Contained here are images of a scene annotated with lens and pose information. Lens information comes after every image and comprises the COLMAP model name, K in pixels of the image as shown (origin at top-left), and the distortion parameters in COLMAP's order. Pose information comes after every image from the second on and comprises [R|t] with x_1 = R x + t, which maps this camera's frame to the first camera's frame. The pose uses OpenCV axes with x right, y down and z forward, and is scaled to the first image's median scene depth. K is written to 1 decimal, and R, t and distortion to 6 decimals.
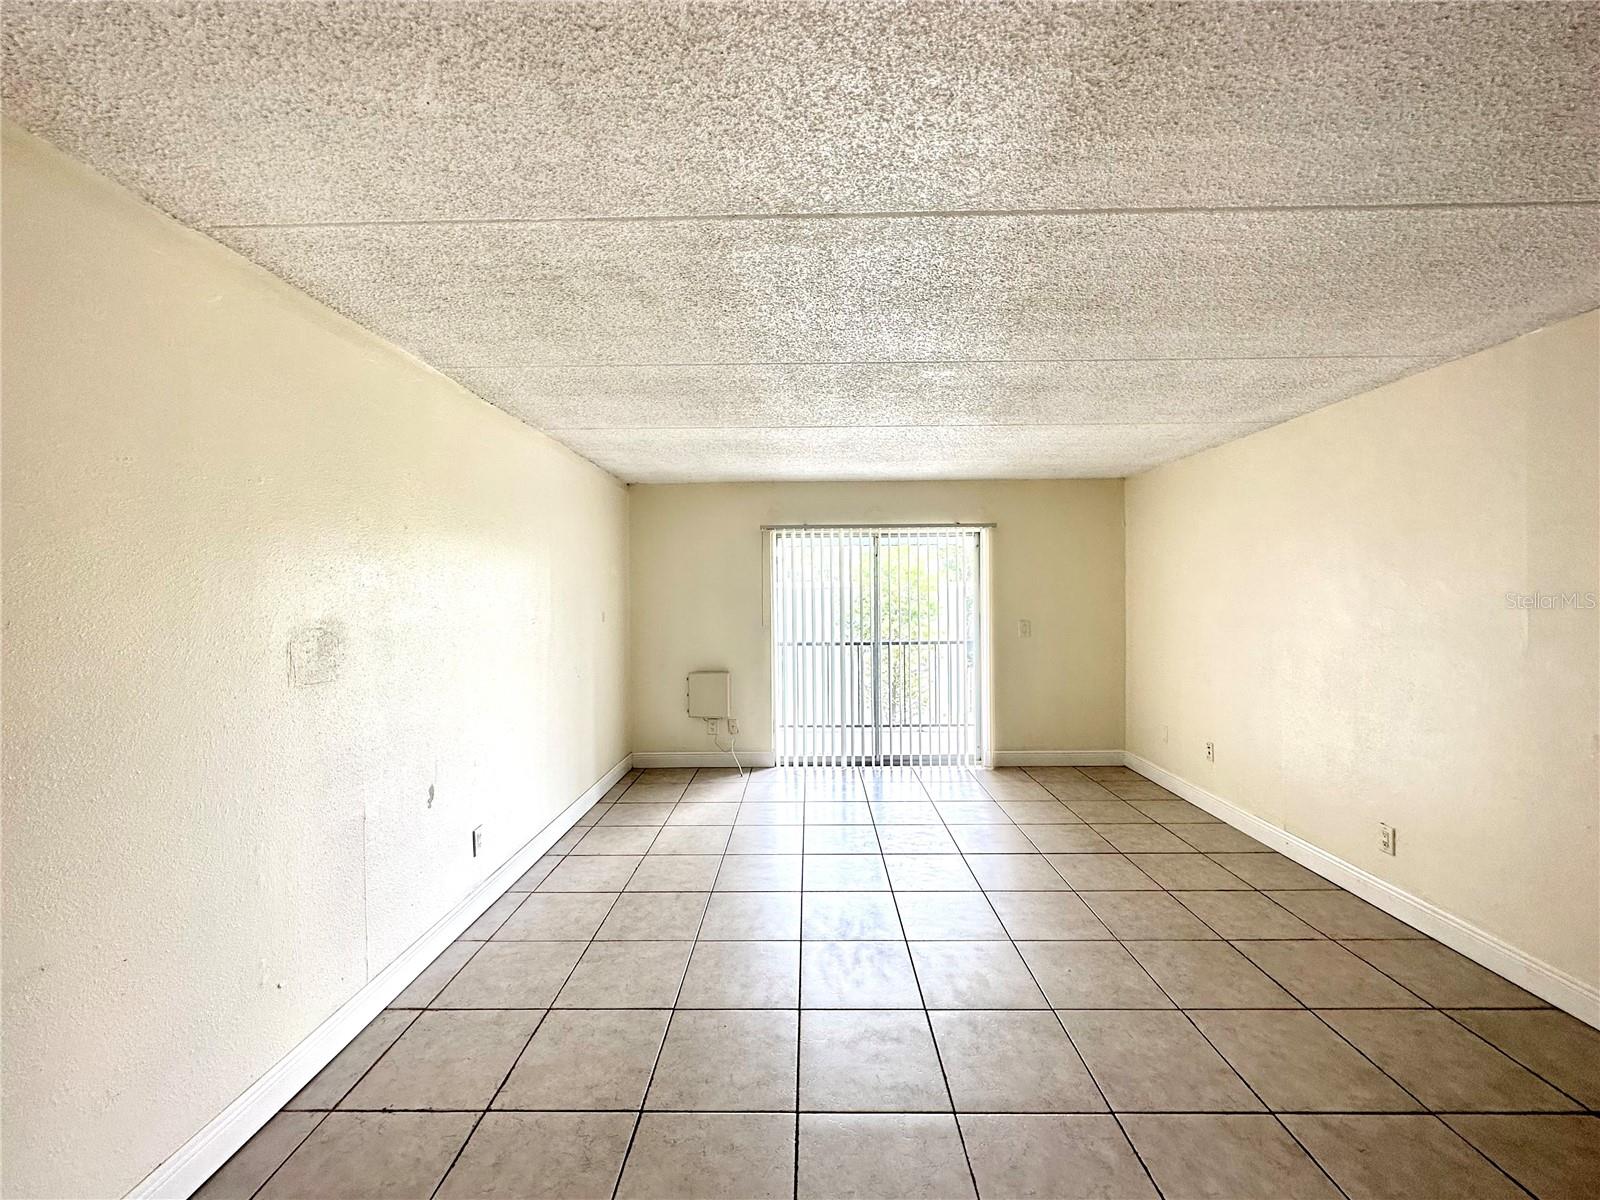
lens RADIAL K [[638.7, 0, 800.0], [0, 638.7, 600.0], [0, 0, 1]] dist [-0.003429, -0.000073]
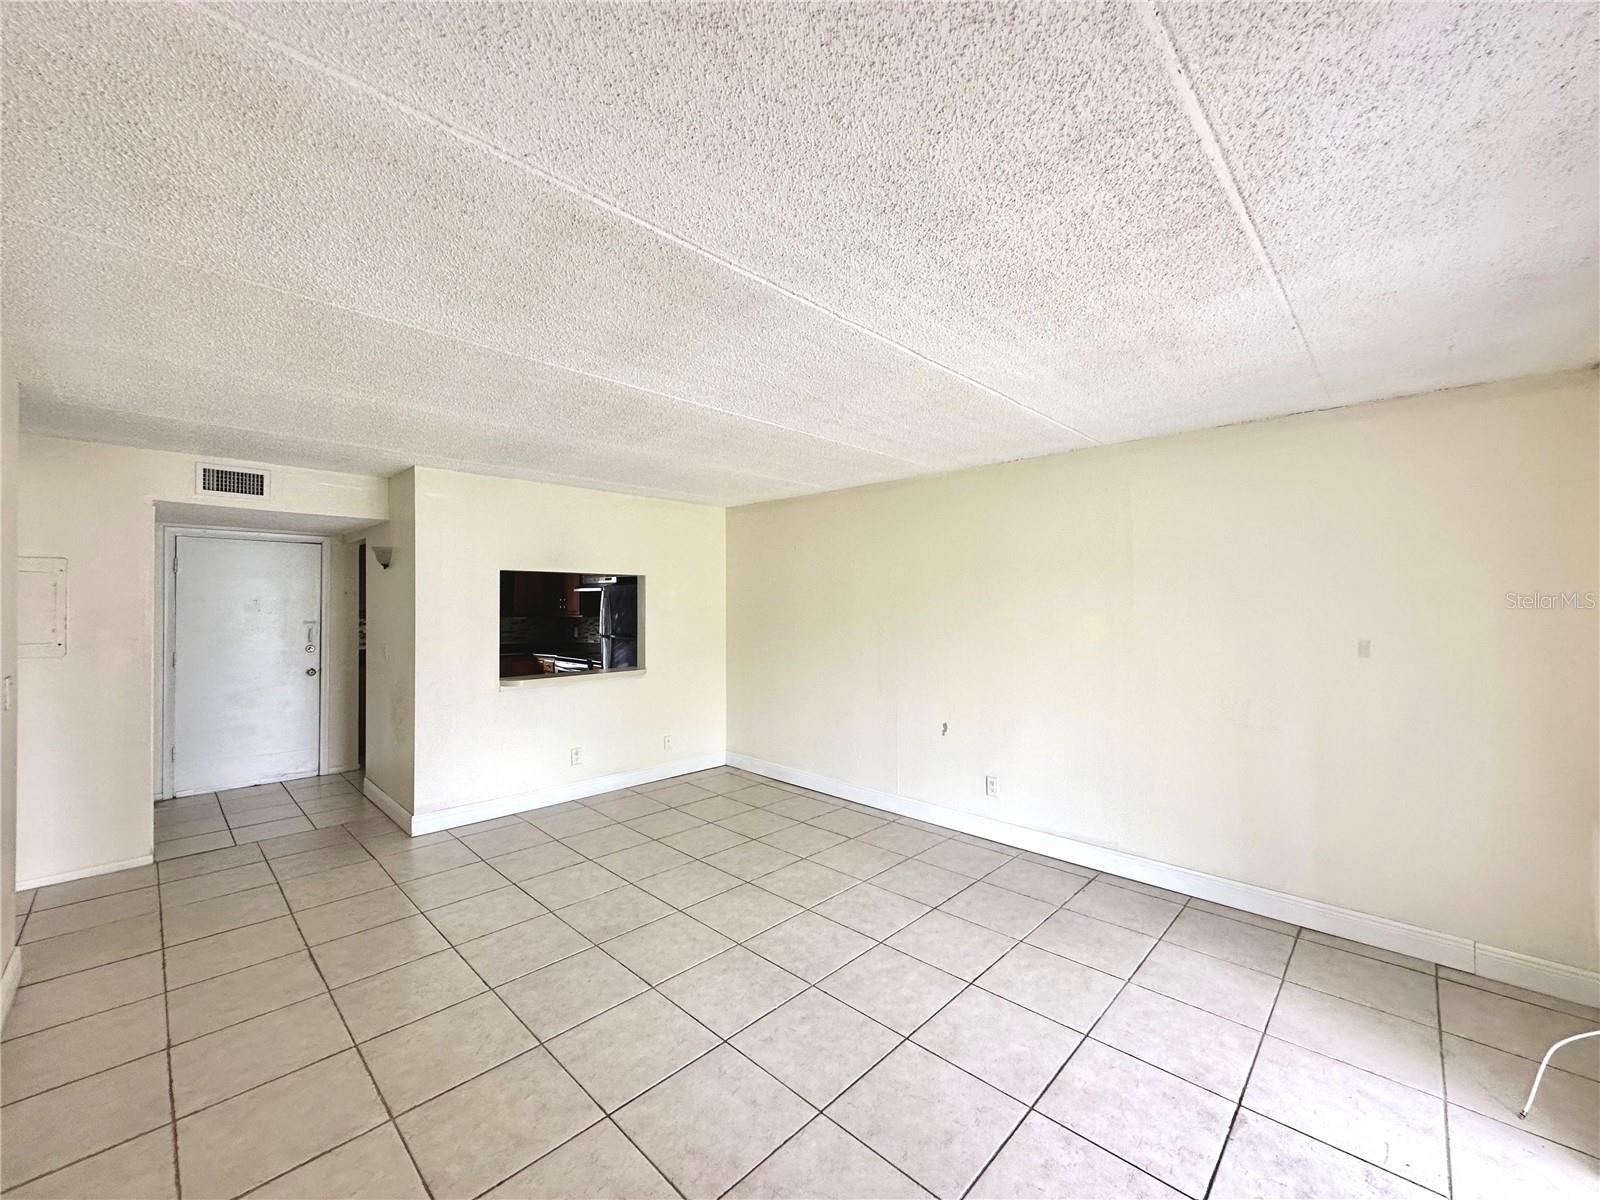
lens RADIAL K [[638.7, 0, 800.0], [0, 638.7, 600.0], [0, 0, 1]] dist [-0.003429, -0.000073]
pose [[-0.684584, 0.003825, -0.728924, 0.797628], [-0.003471, 0.999958, 0.008507, -0.038636], [0.728925, 0.008354, -0.684542, 1.654243]]
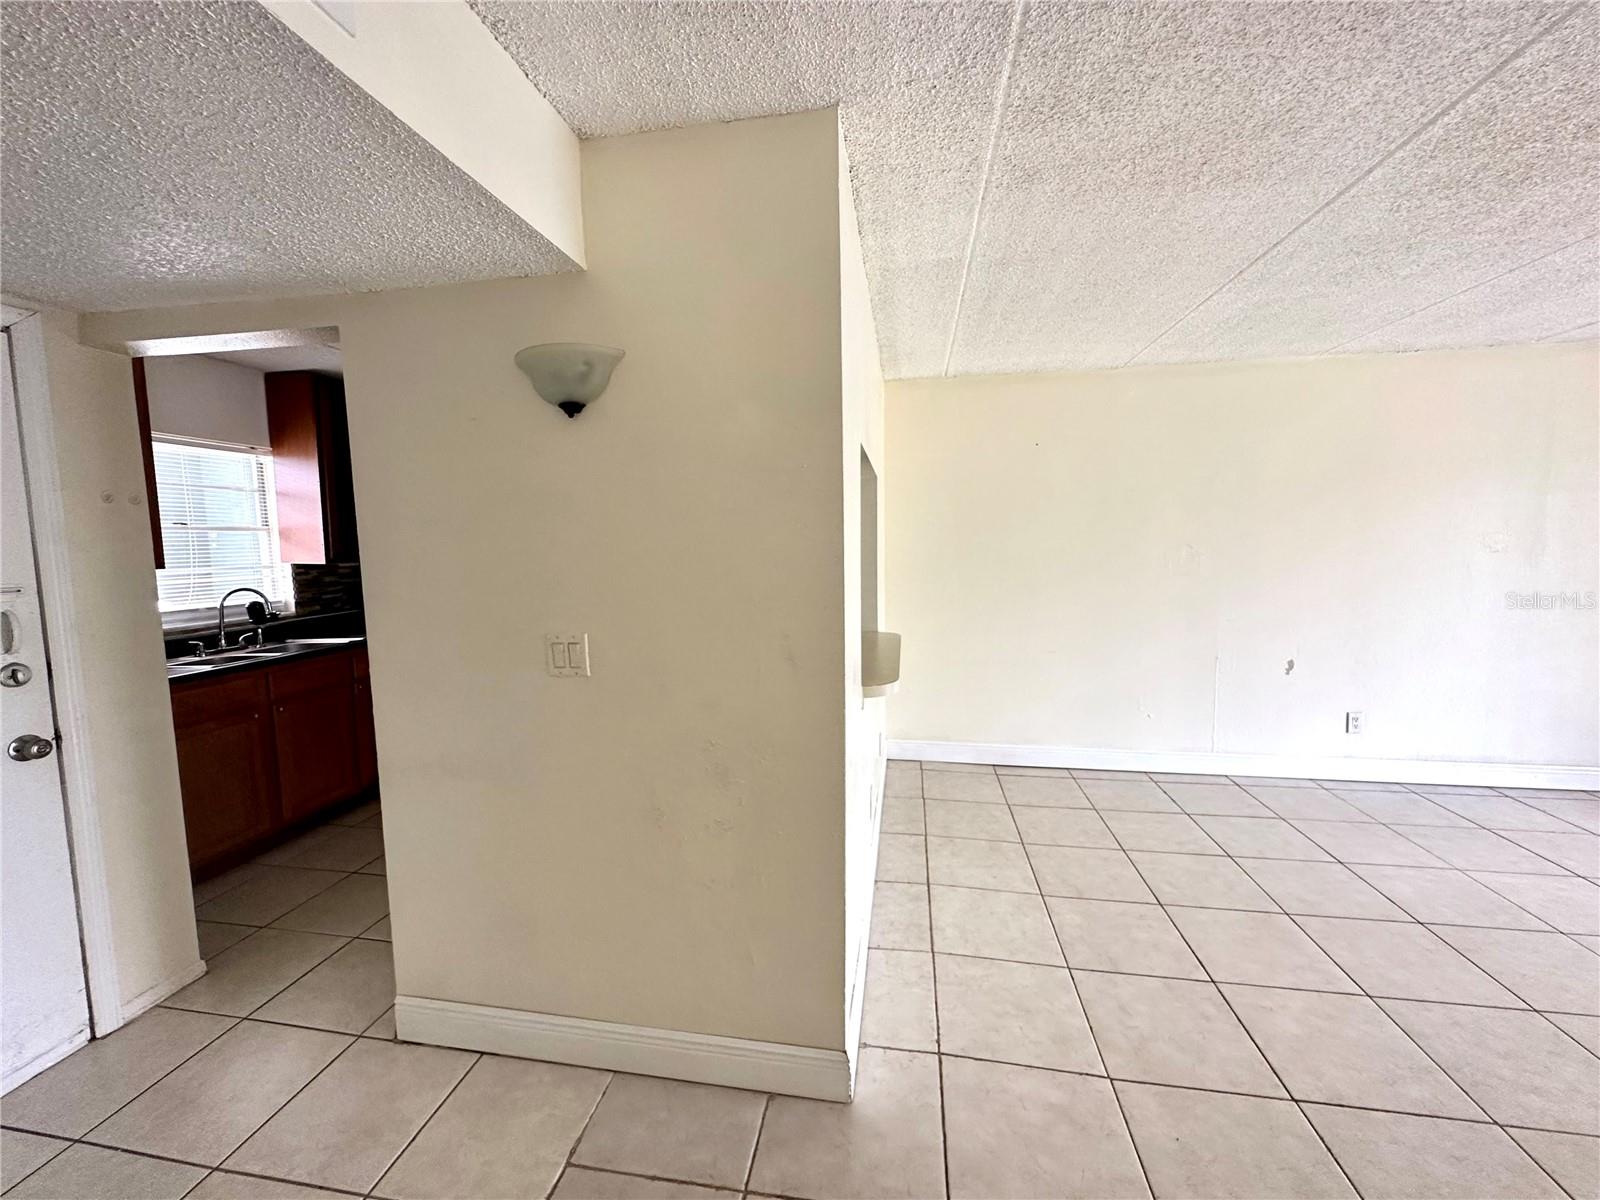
lens RADIAL K [[638.7, 0, 800.0], [0, 638.7, 600.0], [0, 0, 1]] dist [-0.003429, -0.000073]
pose [[-0.155537, 0.107239, -0.981992, 0.868504], [0.006083, 0.994175, 0.107606, -0.001675], [0.987811, 0.010763, -0.155283, 0.119566]]
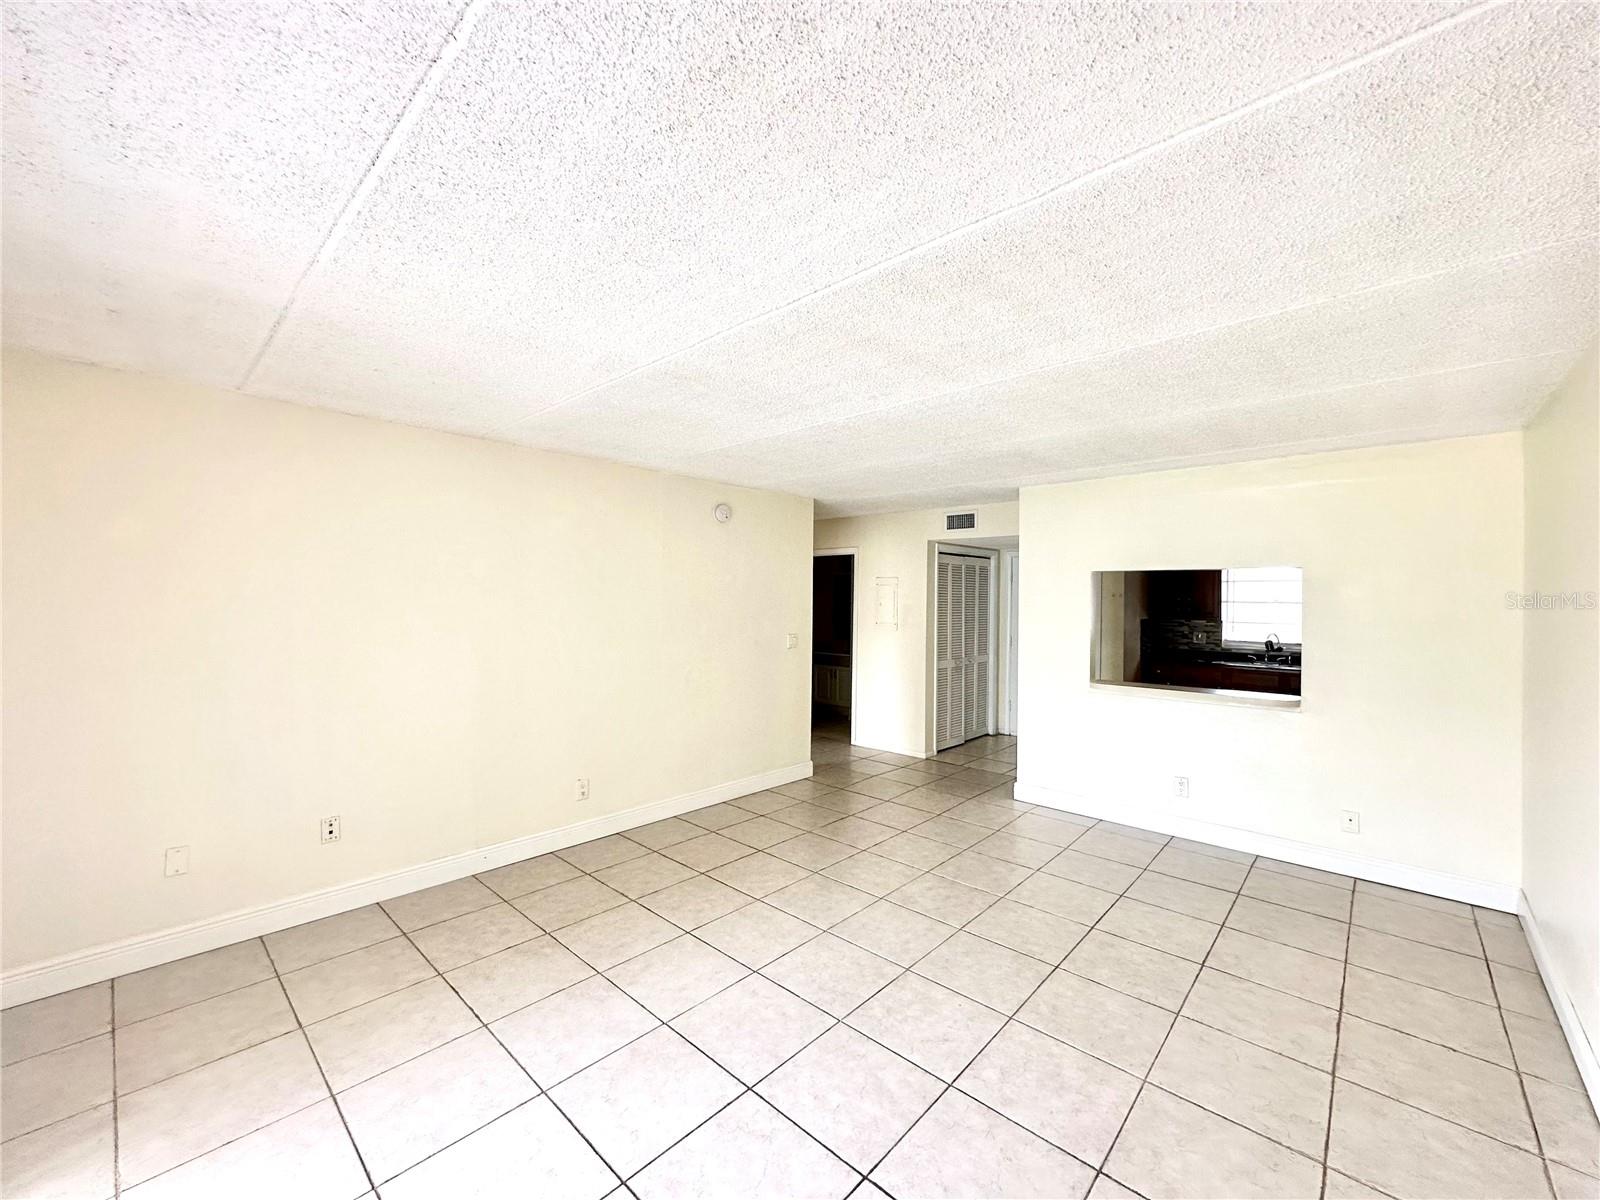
lens RADIAL K [[638.7, 0, 800.0], [0, 638.7, 600.0], [0, 0, 1]] dist [-0.003429, -0.000073]
pose [[-0.745691, -0.001113, 0.666291, -0.333807], [0.001948, 0.999991, 0.003851, -0.034288], [-0.666289, 0.004170, -0.745682, 1.701286]]
